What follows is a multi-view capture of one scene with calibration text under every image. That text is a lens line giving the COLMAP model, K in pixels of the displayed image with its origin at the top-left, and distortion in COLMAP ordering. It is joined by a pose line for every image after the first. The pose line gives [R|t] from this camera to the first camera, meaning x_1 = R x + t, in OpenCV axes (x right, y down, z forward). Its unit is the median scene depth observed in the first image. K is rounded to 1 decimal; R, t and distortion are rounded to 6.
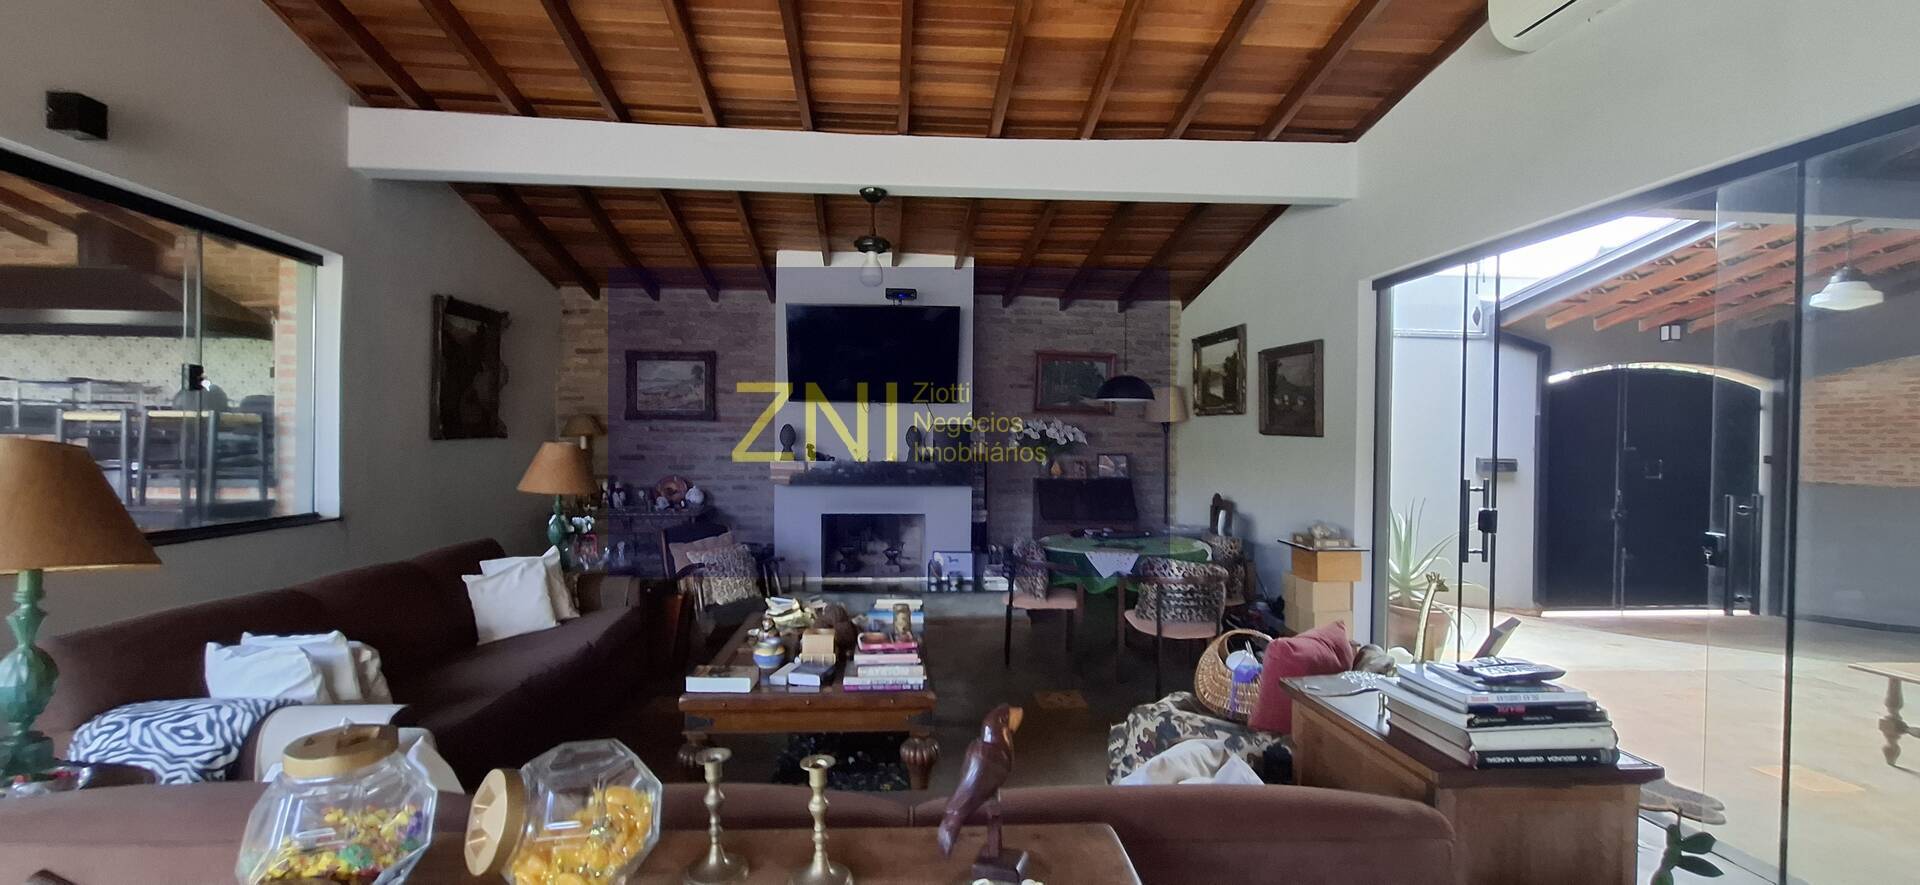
lens RADIAL K [[762.1, 0, 952.5], [0, 762.1, 448.7], [0, 0, 1]] dist [-0.012250, 0.005333]
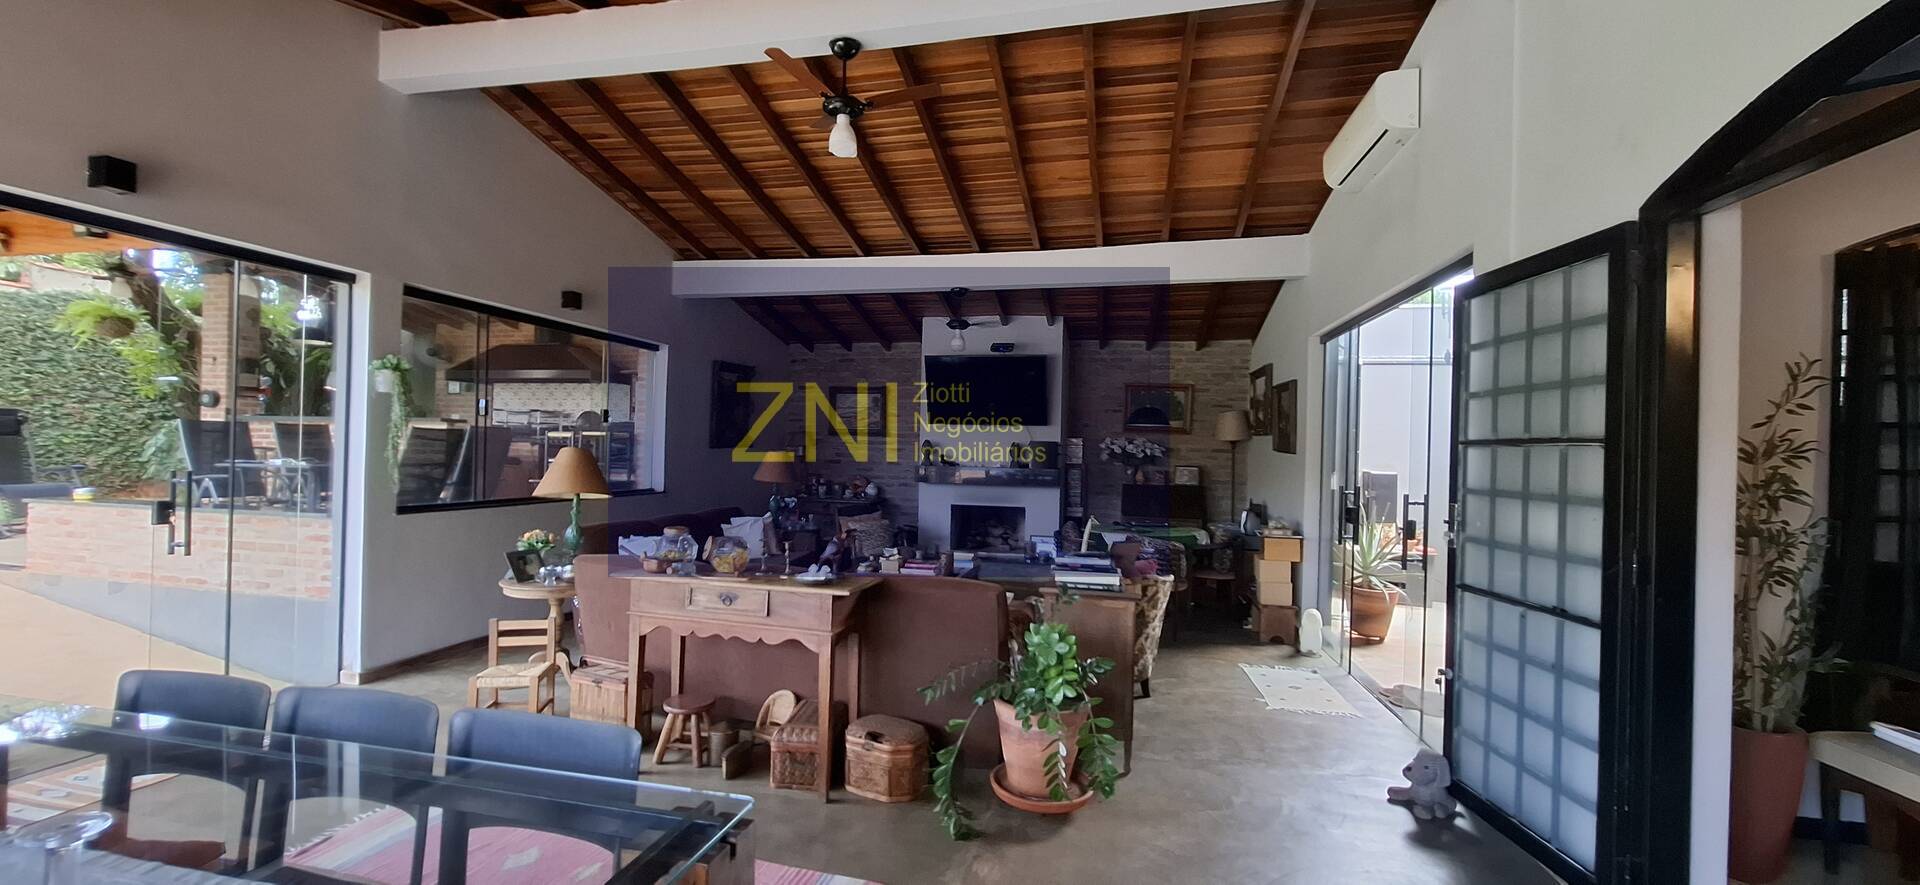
lens RADIAL K [[762.1, 0, 952.5], [0, 762.1, 448.7], [0, 0, 1]] dist [-0.012250, 0.005333]
pose [[0.954015, 0.012063, -0.299516, 0.265215], [-0.016155, 0.999807, -0.011191, -0.000870], [0.299323, 0.015515, 0.954026, -0.358294]]
